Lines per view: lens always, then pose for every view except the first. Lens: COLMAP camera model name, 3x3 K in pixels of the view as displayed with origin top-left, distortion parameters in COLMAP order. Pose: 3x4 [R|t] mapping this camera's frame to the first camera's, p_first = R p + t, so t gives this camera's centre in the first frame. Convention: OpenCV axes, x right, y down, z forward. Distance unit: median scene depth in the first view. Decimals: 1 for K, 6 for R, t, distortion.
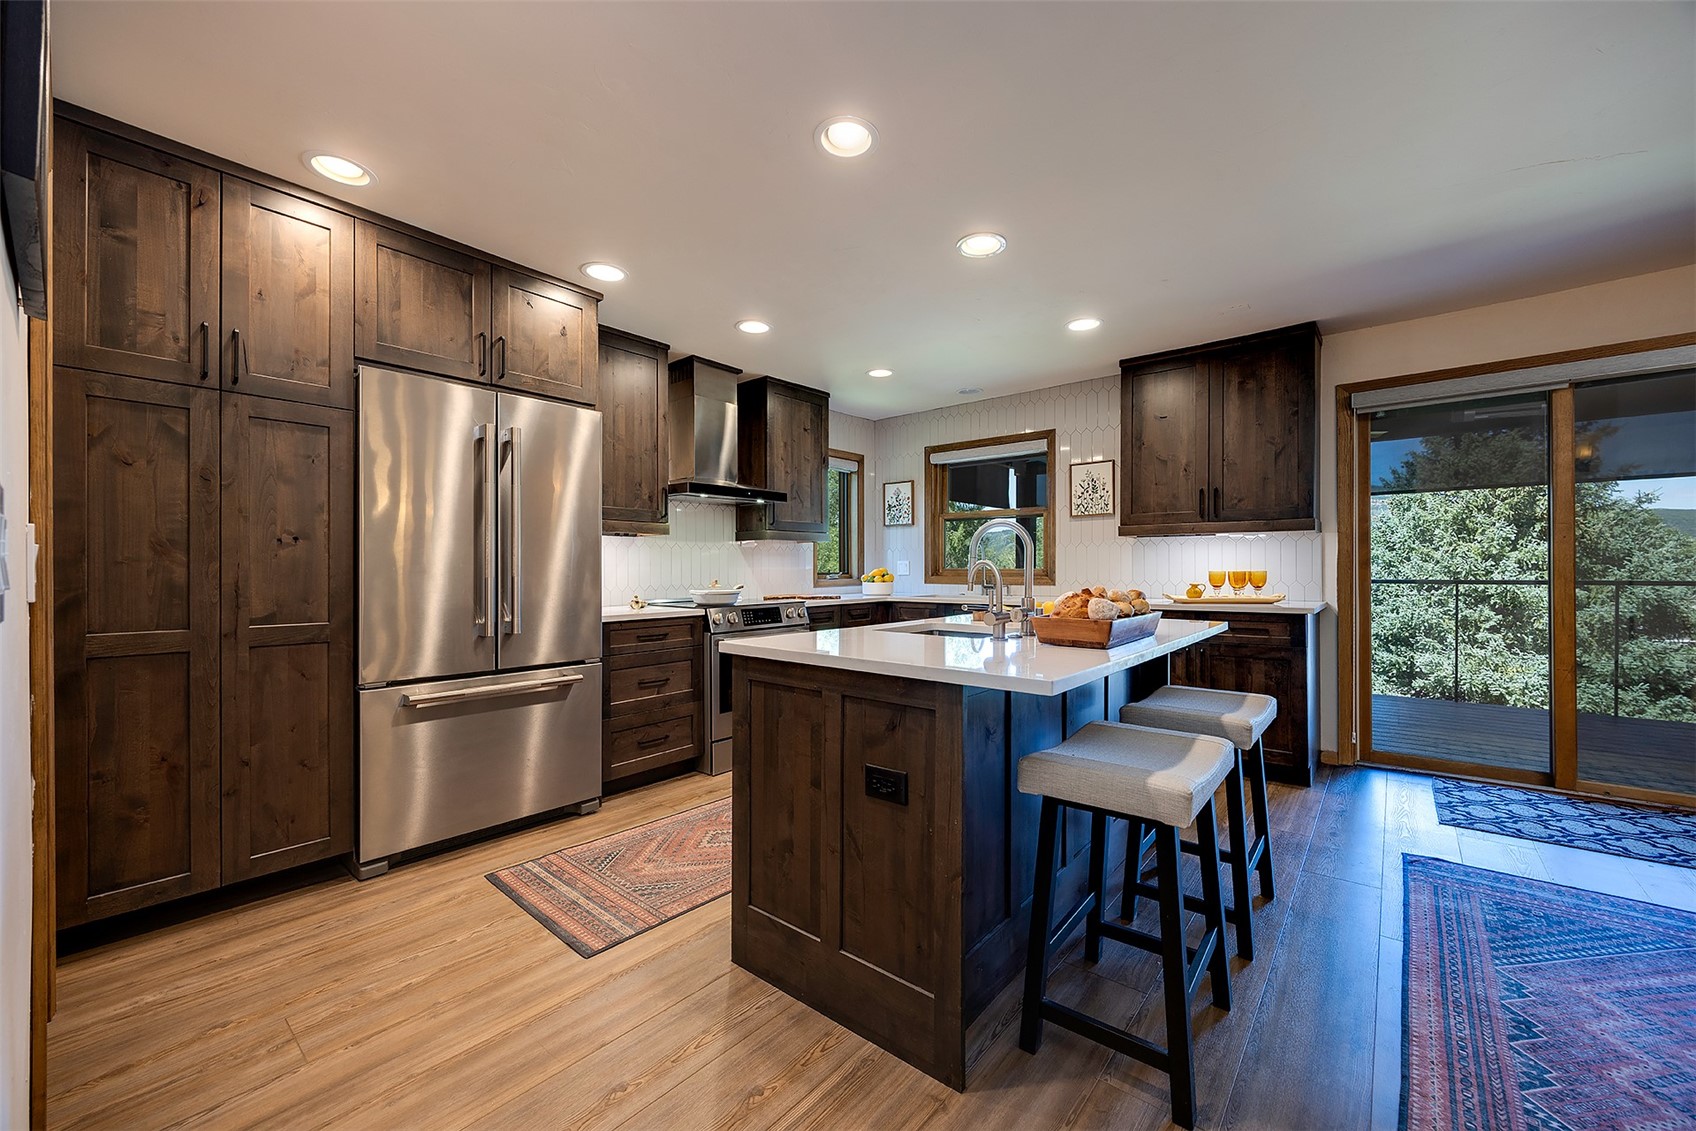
lens RADIAL K [[646.3, 0, 860.8], [0, 646.3, 576.7], [0, 0, 1]] dist [-0.001270, 0.001313]
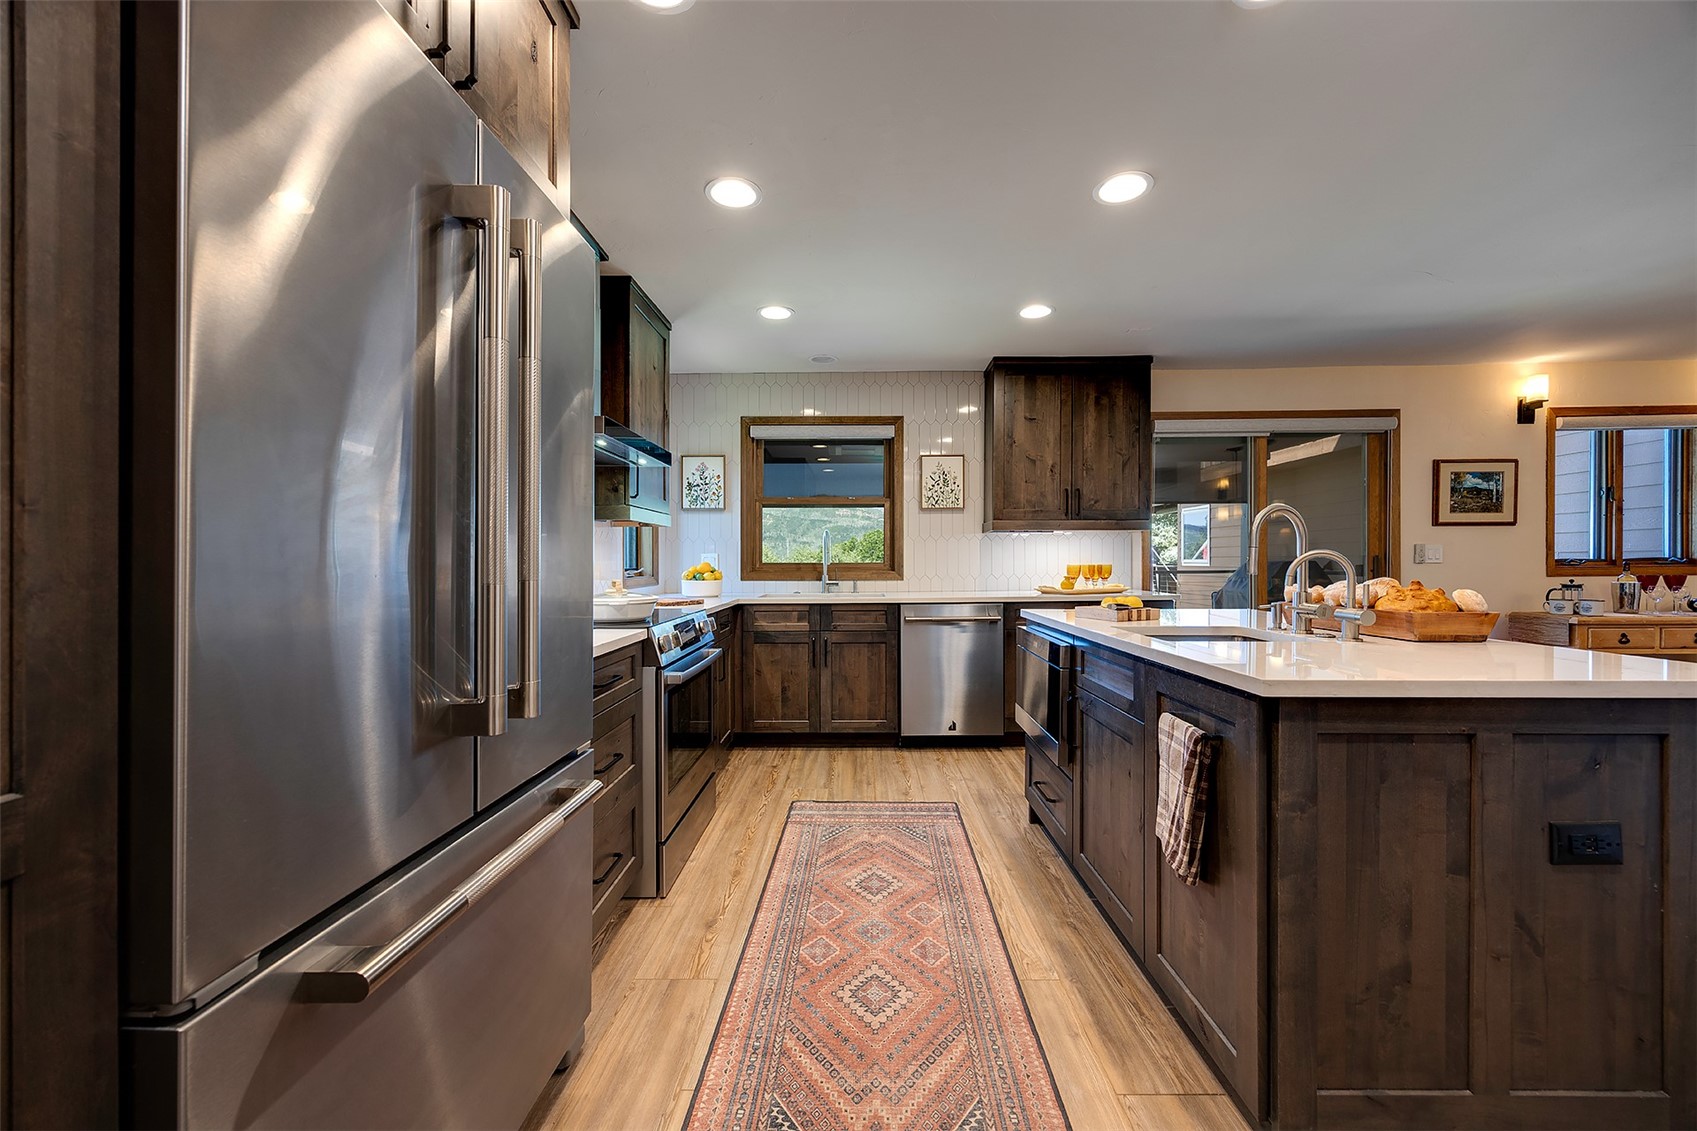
lens RADIAL K [[647.7, 0, 853.3], [0, 647.7, 565.7], [0, 0, 1]] dist [0.000544, 0.000223]
pose [[0.781032, -0.004140, 0.624477, -0.428974], [0.010391, 0.999926, -0.006367, -0.003106], [-0.624404, 0.011462, 0.781017, 0.364526]]
